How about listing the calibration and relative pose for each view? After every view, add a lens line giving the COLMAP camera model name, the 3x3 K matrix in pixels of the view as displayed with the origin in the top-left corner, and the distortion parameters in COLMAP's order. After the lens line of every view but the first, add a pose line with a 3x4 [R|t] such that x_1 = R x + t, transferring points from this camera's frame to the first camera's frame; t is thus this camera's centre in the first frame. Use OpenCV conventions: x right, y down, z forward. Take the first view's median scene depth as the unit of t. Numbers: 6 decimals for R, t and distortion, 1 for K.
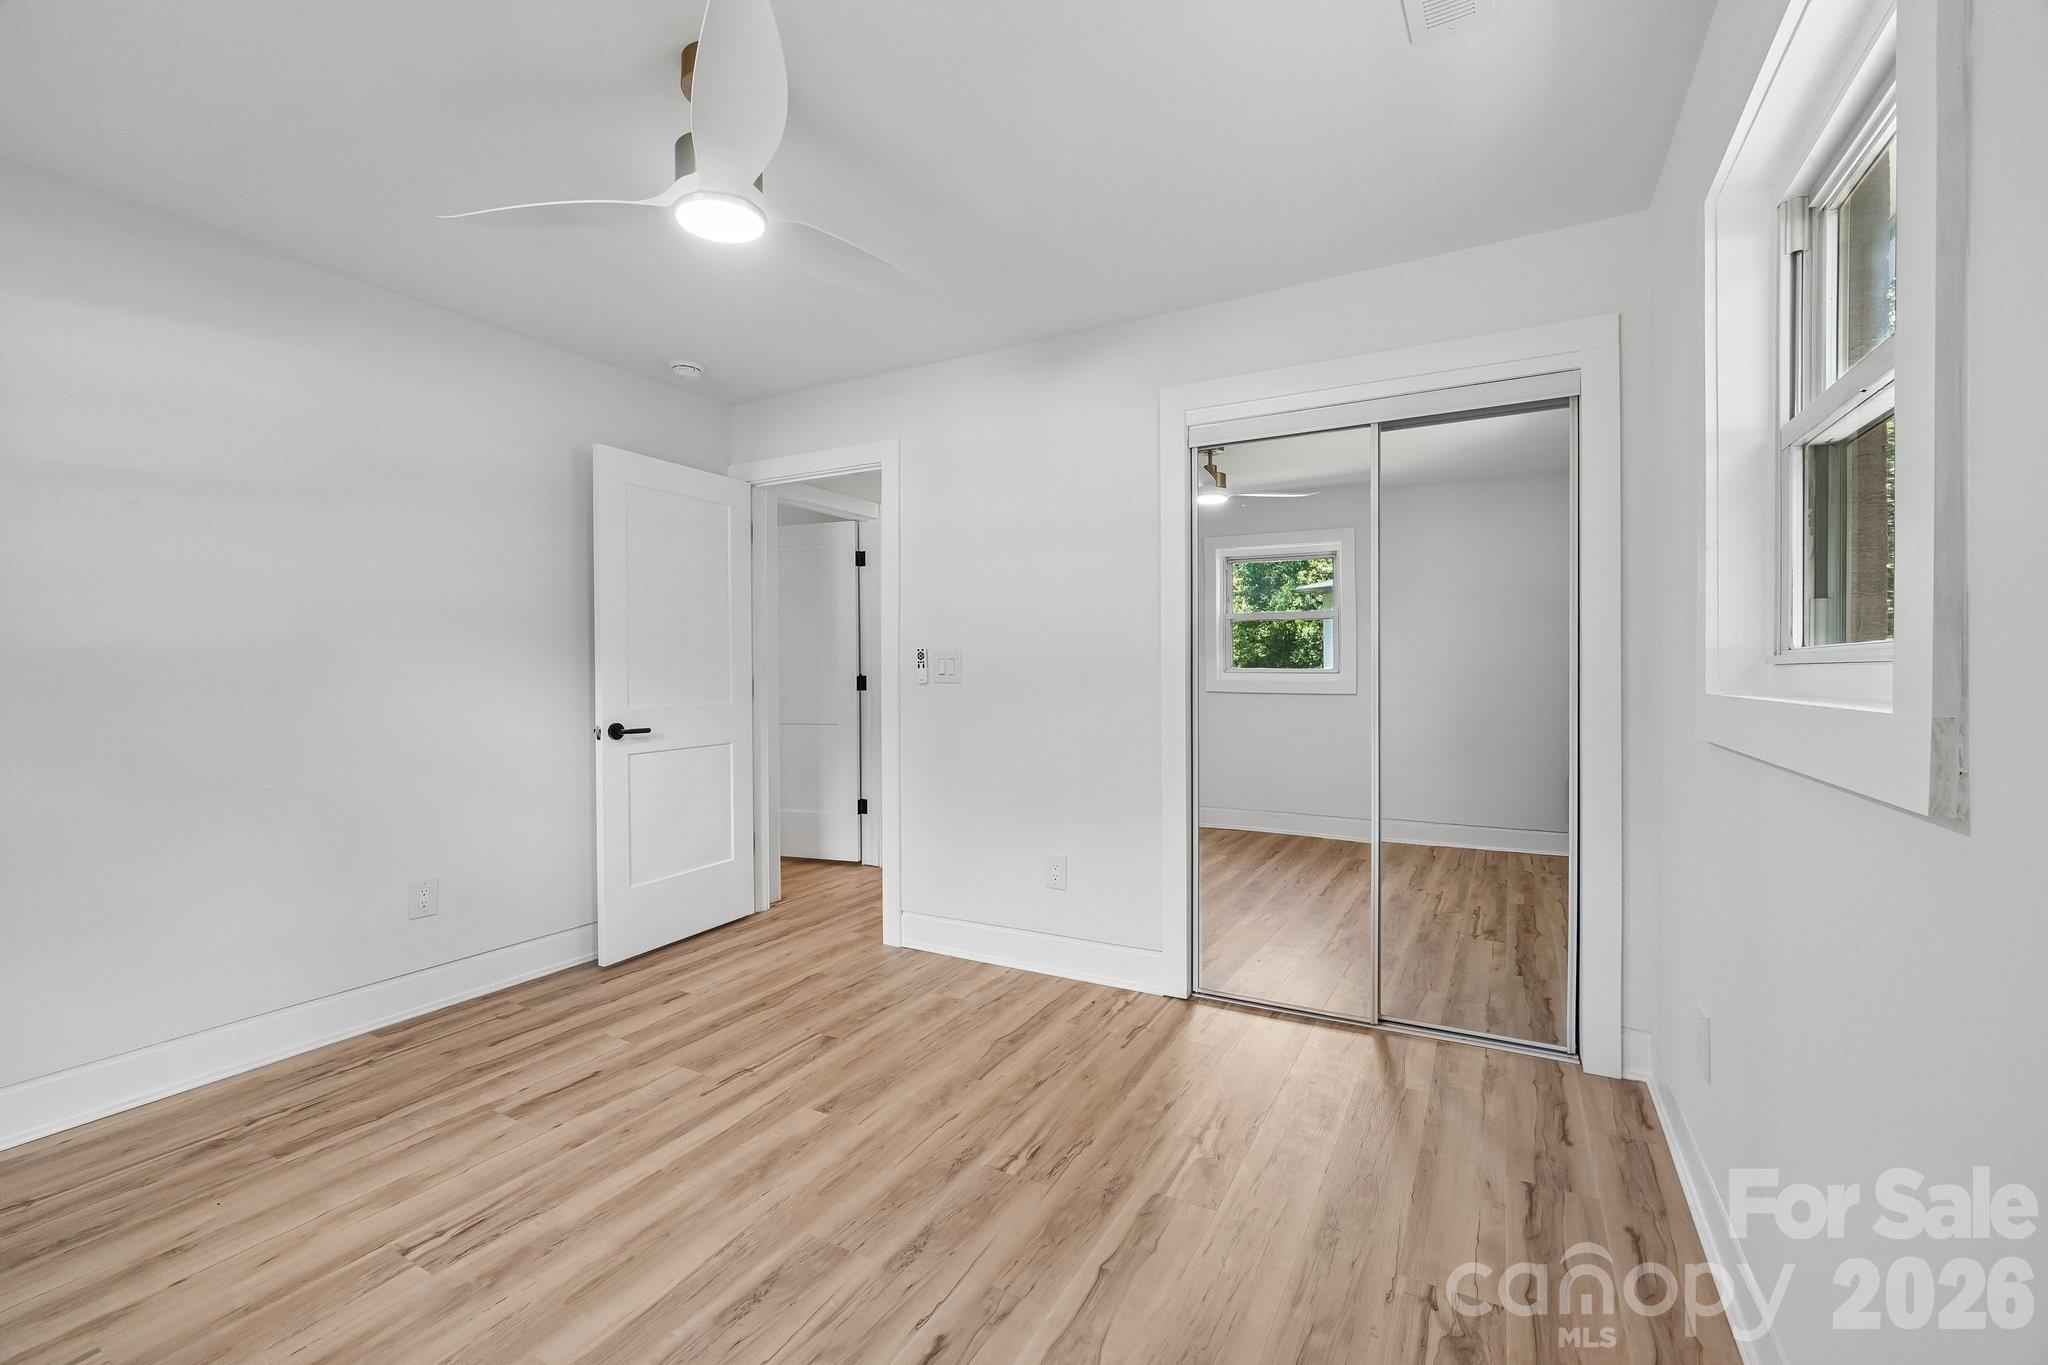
lens RADIAL K [[862.2, 0, 1023.6], [0, 862.2, 678.6], [0, 0, 1]] dist [-0.017578, 0.008103]
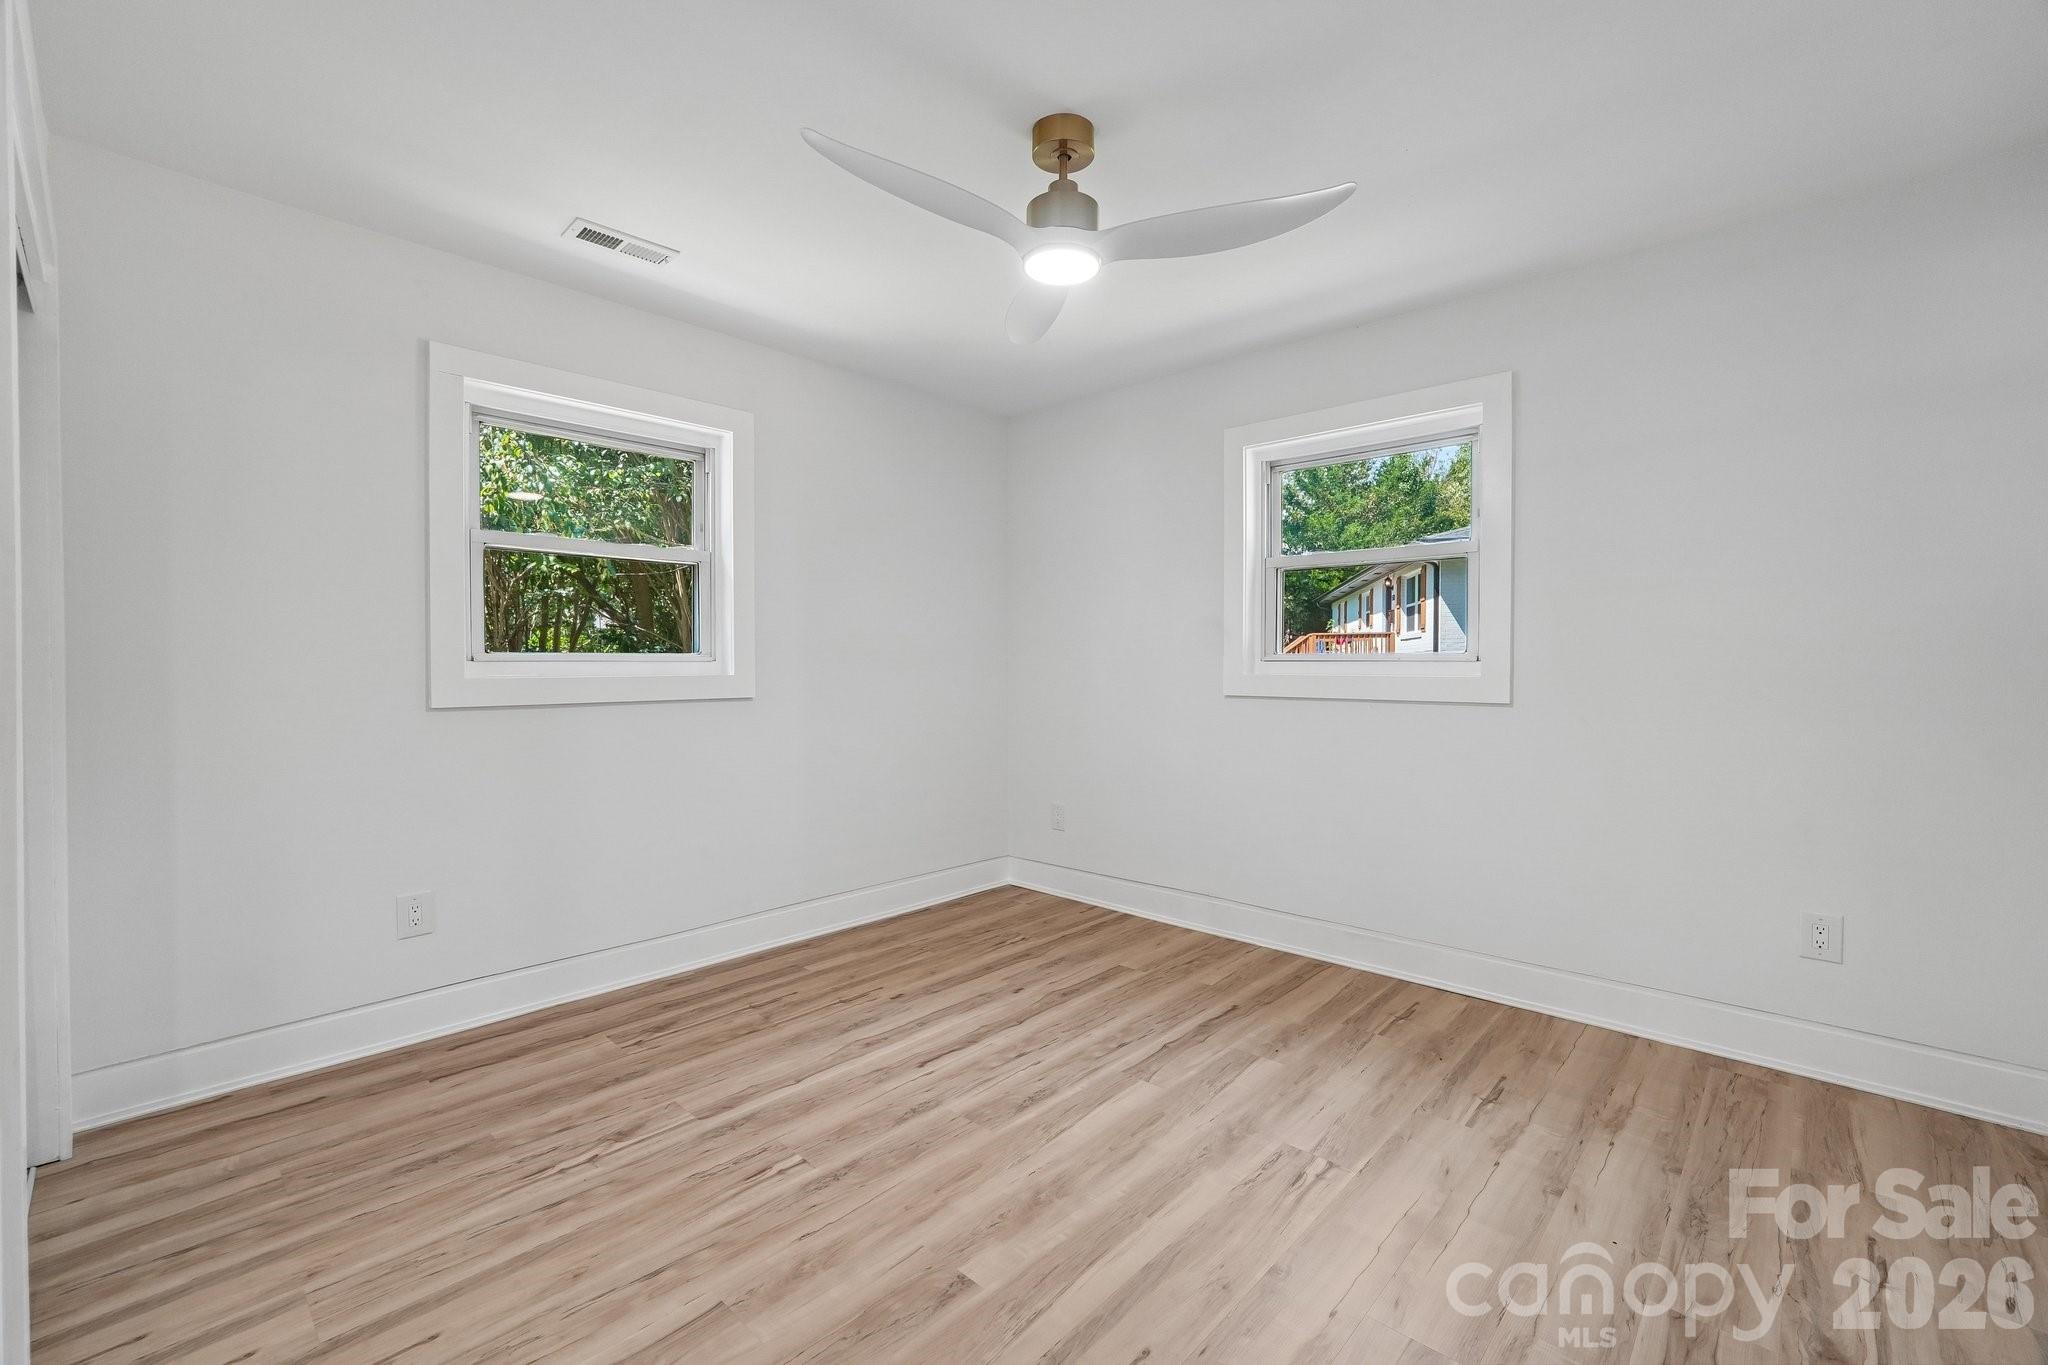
lens RADIAL K [[862.2, 0, 1023.6], [0, 862.2, 678.6], [0, 0, 1]] dist [-0.017578, 0.008103]
pose [[-0.969815, 0.001818, 0.243835, -0.511604], [0.007700, 0.999702, 0.023172, -0.011116], [-0.243721, 0.024350, -0.969540, 1.868301]]
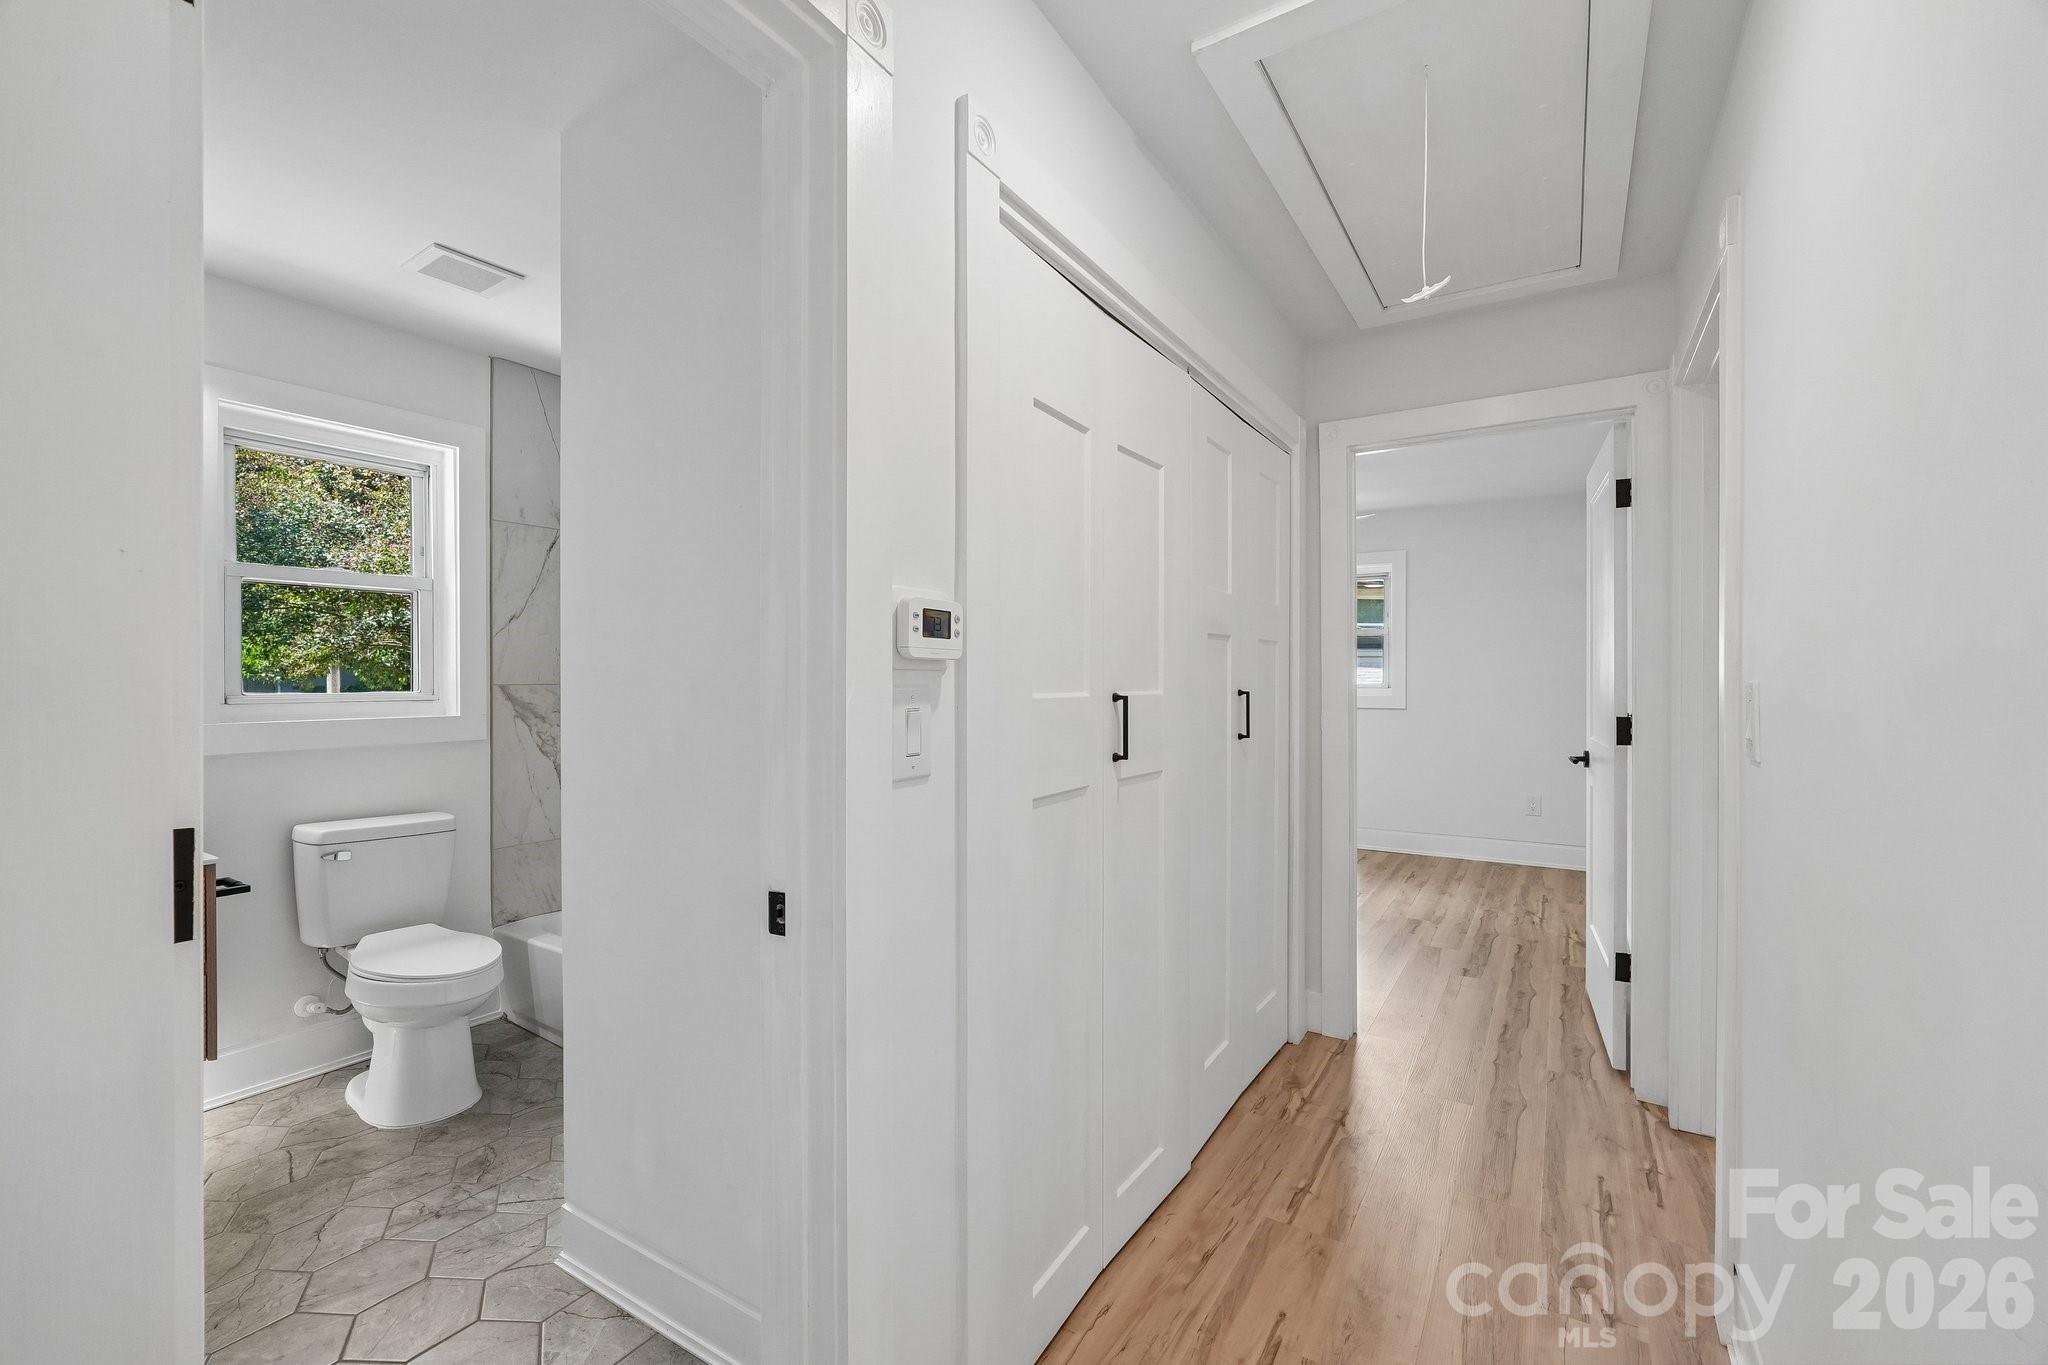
lens RADIAL K [[862.2, 0, 1023.6], [0, 862.2, 678.6], [0, 0, 1]] dist [-0.017578, 0.008103]
pose [[-0.998440, -0.000211, 0.055828, 0.192358], [0.000092, 0.999985, 0.005433, -0.051214], [-0.055828, 0.005430, -0.998426, 3.307621]]
